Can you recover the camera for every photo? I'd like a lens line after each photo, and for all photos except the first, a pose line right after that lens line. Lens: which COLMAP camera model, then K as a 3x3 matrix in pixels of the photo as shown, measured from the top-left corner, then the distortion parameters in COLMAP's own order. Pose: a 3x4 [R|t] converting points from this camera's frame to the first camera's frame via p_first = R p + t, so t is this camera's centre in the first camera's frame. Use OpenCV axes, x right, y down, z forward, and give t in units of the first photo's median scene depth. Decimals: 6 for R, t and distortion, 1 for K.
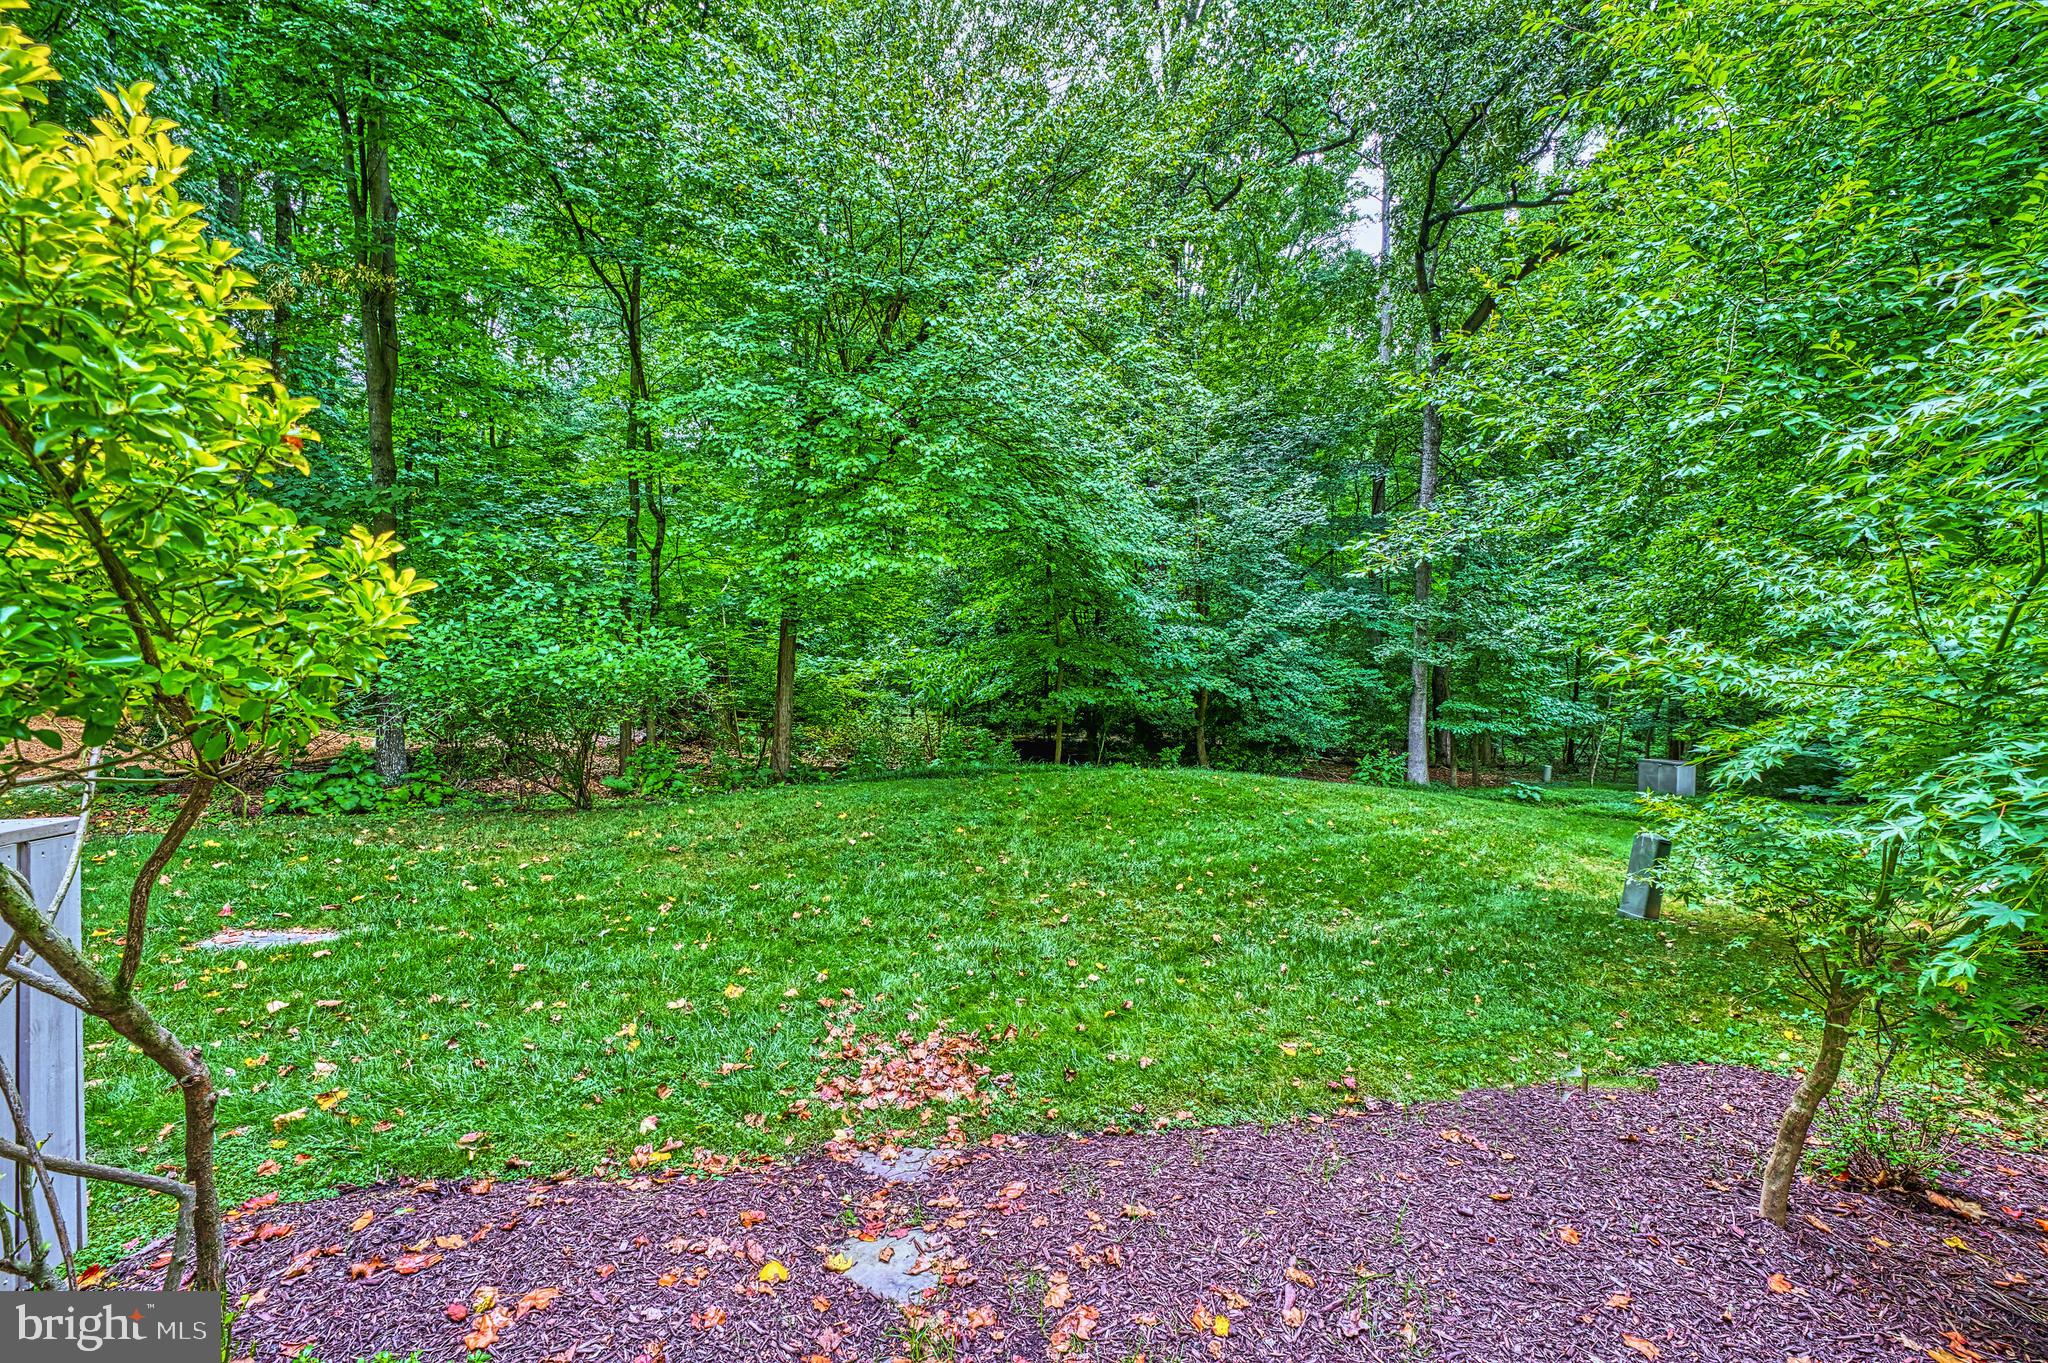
lens RADIAL K [[826.4, 0, 1016.9], [0, 826.4, 688.2], [0, 0, 1]] dist [-0.023339, -0.000114]
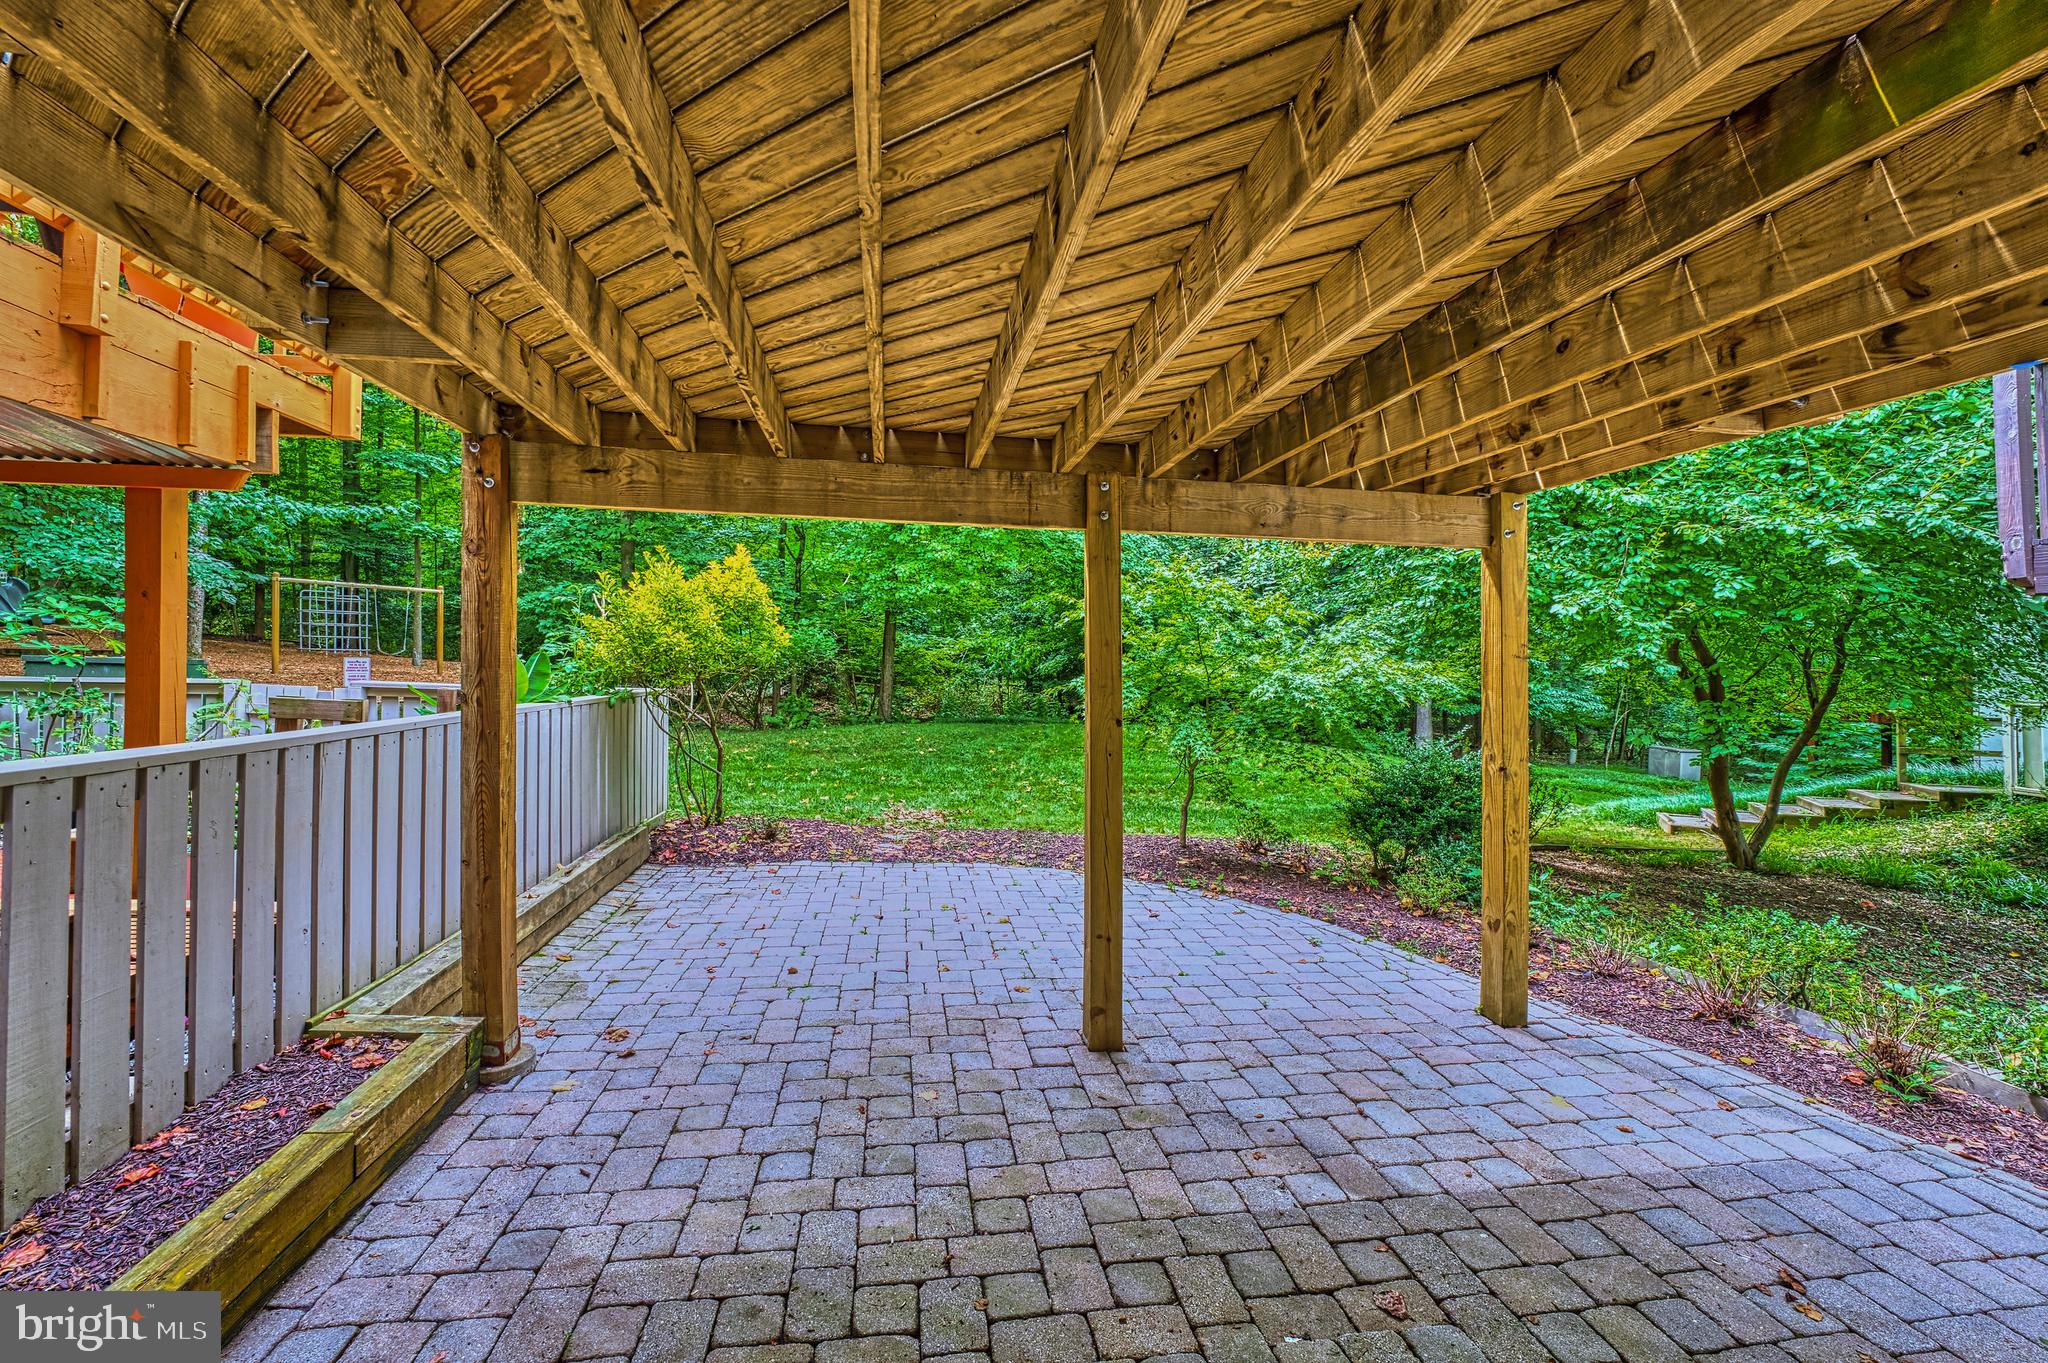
lens RADIAL K [[826.4, 0, 1016.9], [0, 826.4, 688.2], [0, 0, 1]] dist [-0.023339, -0.000114]
pose [[0.991003, 0.022222, -0.131985, 0.096504], [-0.018432, 0.999384, 0.029871, 0.003927], [0.132567, -0.027169, 0.990802, -0.286437]]
